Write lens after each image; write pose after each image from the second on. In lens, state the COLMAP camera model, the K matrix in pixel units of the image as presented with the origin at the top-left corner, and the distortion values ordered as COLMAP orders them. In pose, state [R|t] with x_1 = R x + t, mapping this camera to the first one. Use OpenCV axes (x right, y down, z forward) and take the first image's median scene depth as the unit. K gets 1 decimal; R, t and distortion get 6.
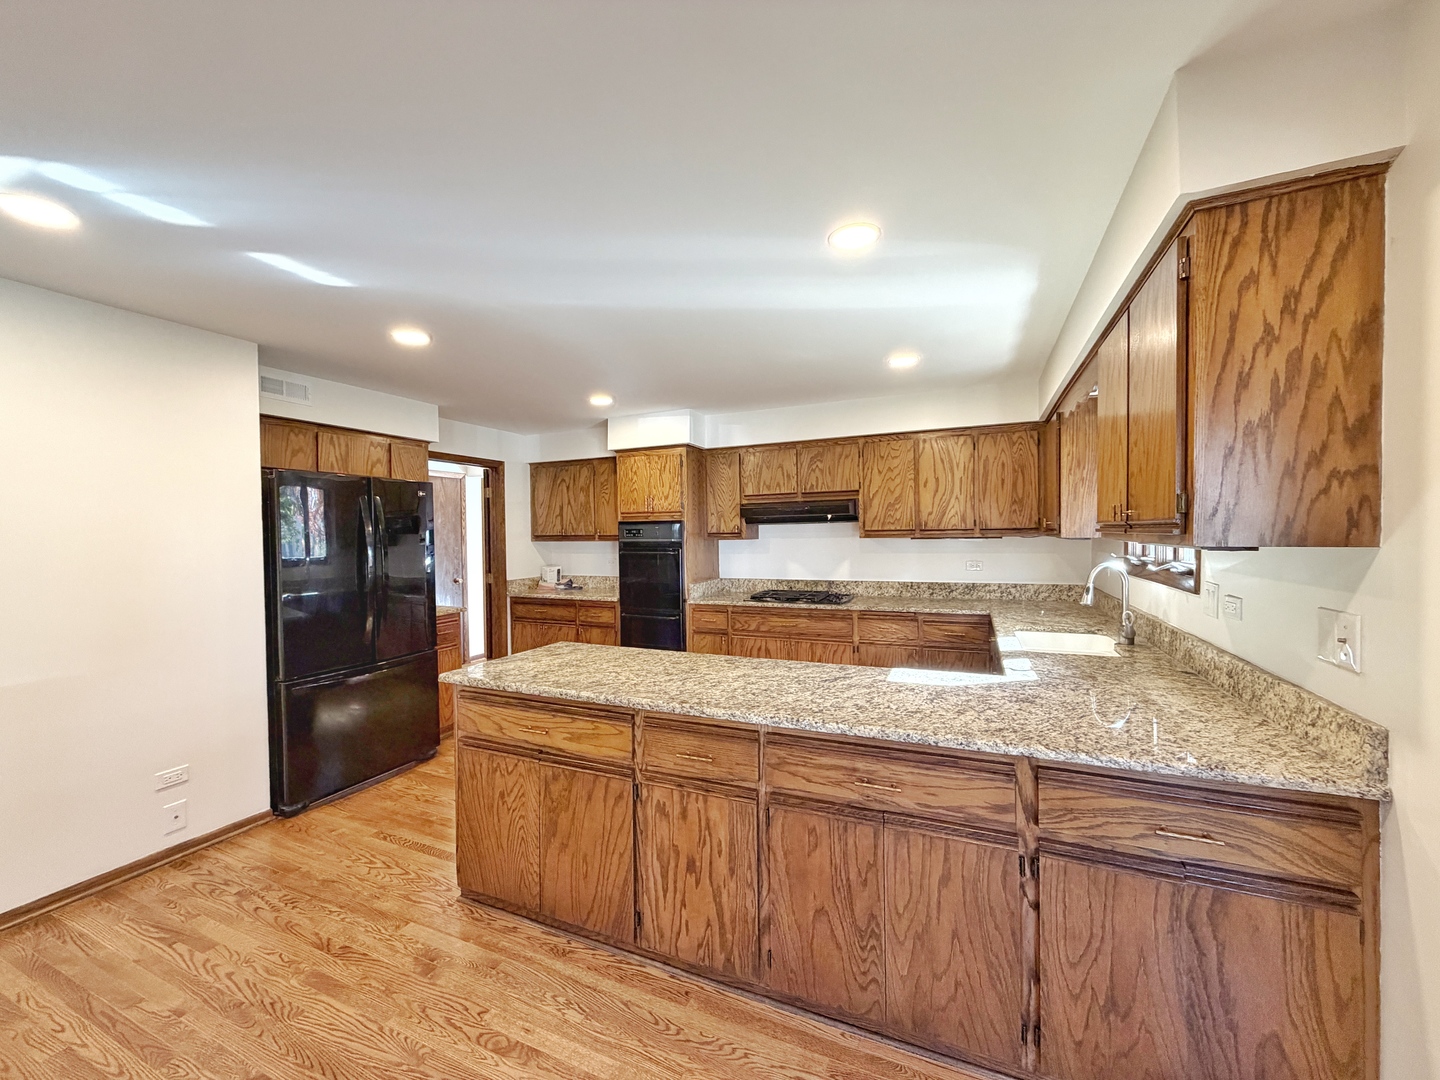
lens RADIAL K [[572.0, 0, 717.3], [0, 572.0, 539.9], [0, 0, 1]] dist [-0.000575, 0.000038]
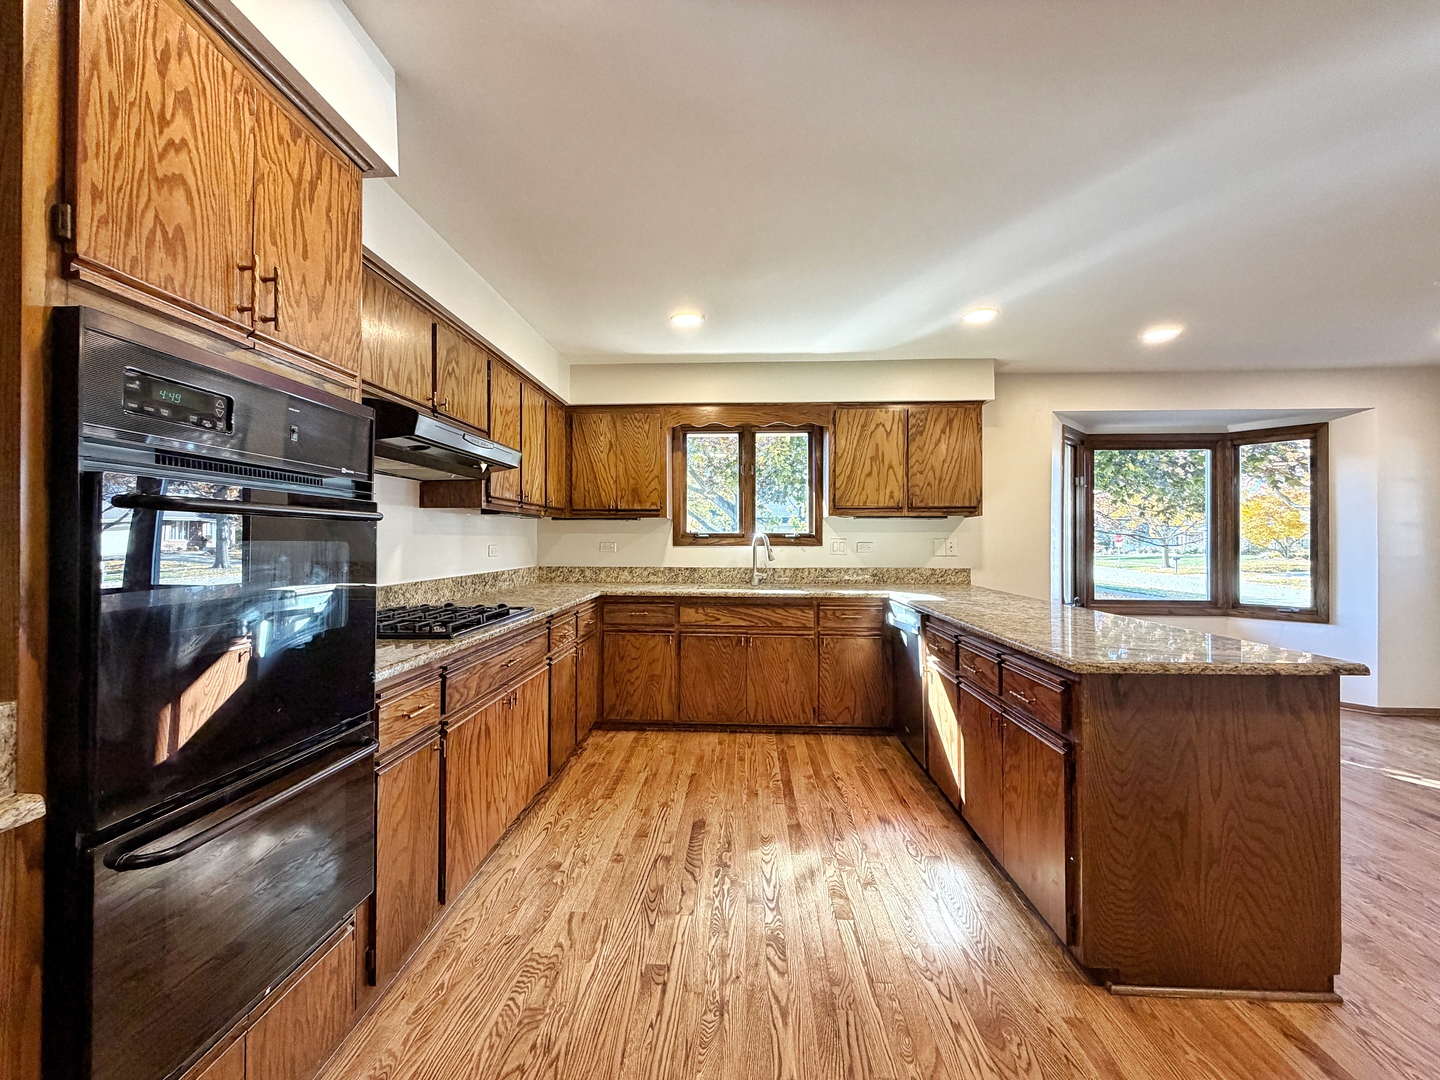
lens RADIAL K [[572.0, 0, 717.3], [0, 572.0, 539.9], [0, 0, 1]] dist [-0.000575, 0.000038]
pose [[-0.347654, 0.016001, 0.937487, -0.401944], [0.004711, 0.999872, -0.015318, 0.038874], [-0.937611, -0.000909, -0.347684, 0.924664]]
